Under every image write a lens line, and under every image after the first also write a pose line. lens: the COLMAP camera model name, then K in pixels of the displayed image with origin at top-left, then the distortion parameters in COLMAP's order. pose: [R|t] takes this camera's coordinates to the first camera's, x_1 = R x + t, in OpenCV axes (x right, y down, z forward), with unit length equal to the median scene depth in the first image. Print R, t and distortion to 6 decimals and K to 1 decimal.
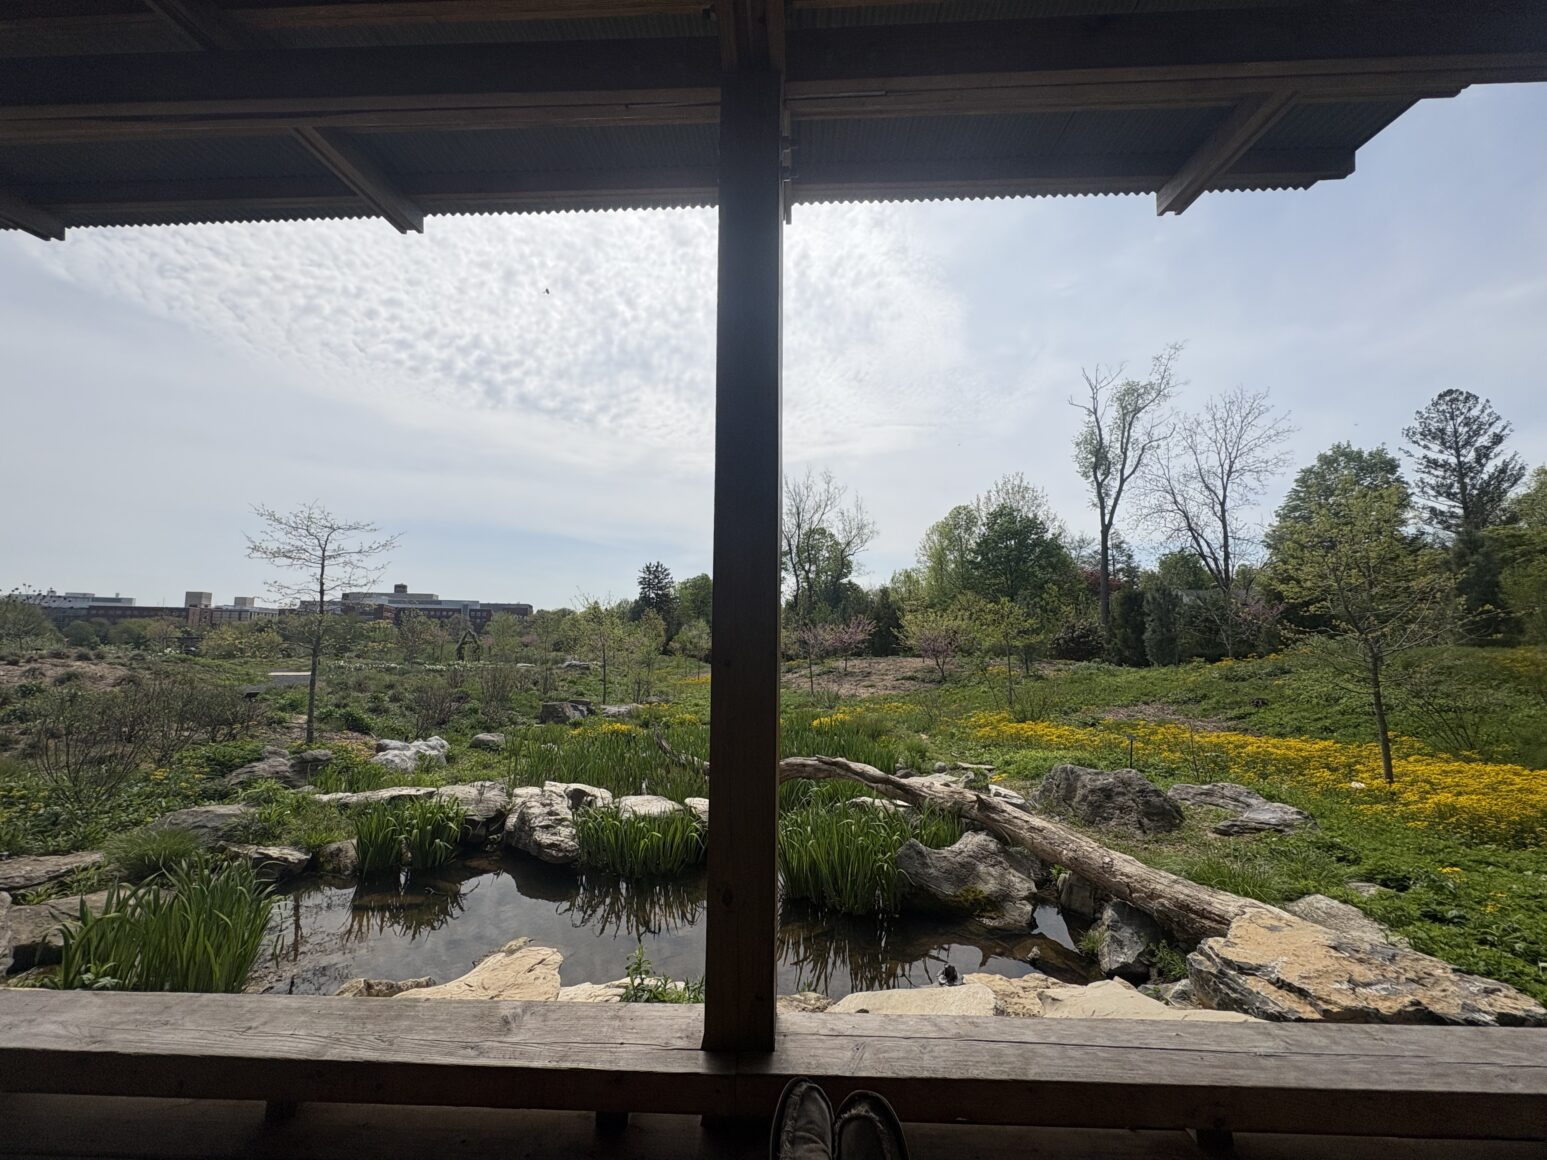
lens RADIAL K [[707.2, 0, 705.6], [0, 707.2, 582.2], [0, 0, 1]] dist [0.014245, -0.004443]
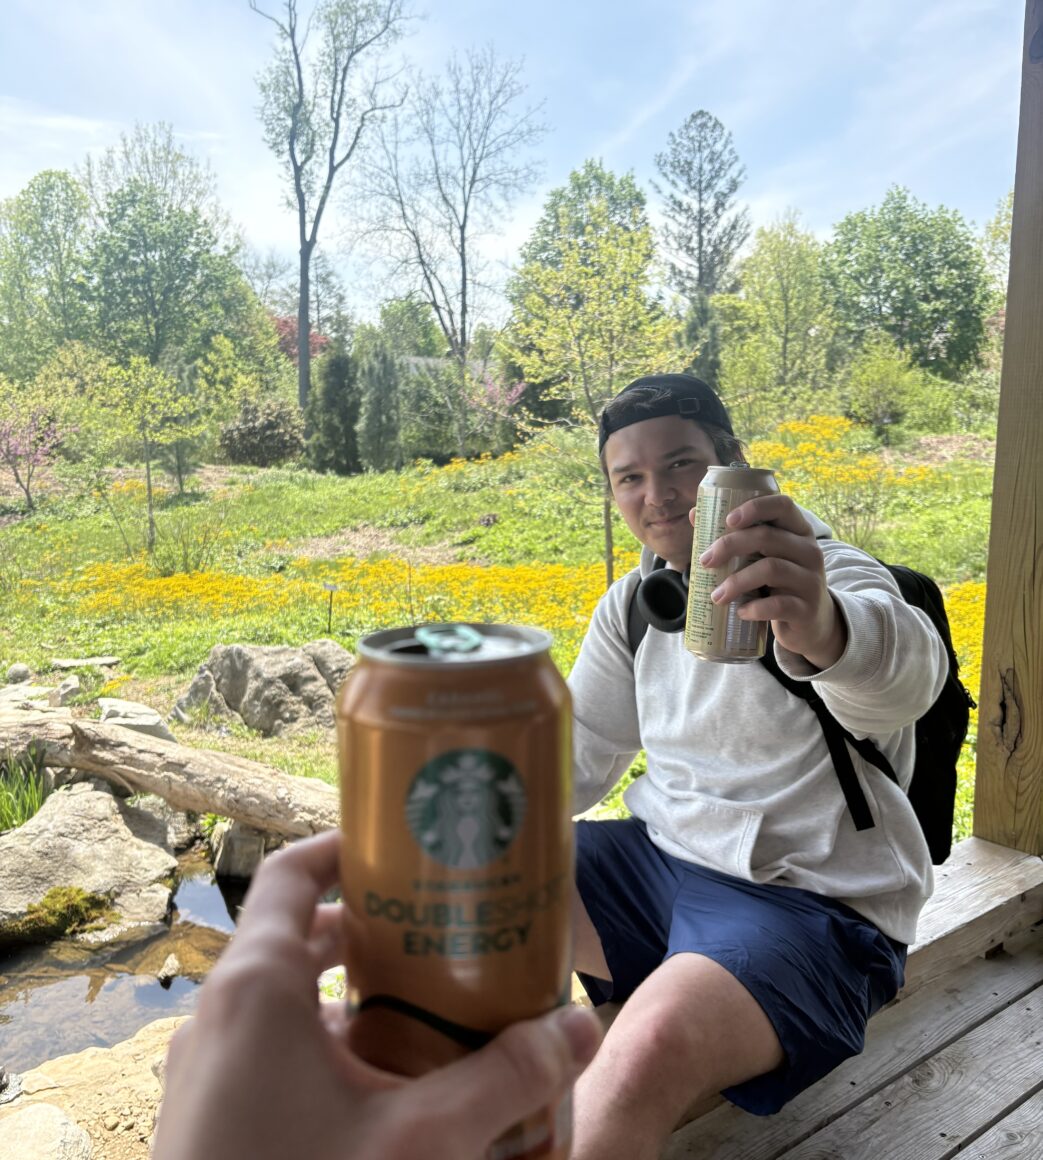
lens RADIAL K [[1011.7, 0, 523.2], [0, 1011.7, 584.7], [0, 0, 1]] dist [0.033994, -0.055606]
pose [[0.774845, -0.097462, 0.624593, 0.140596], [-0.058706, 0.972680, 0.224605, -0.000926], [-0.629420, -0.210701, 0.747954, 0.176972]]
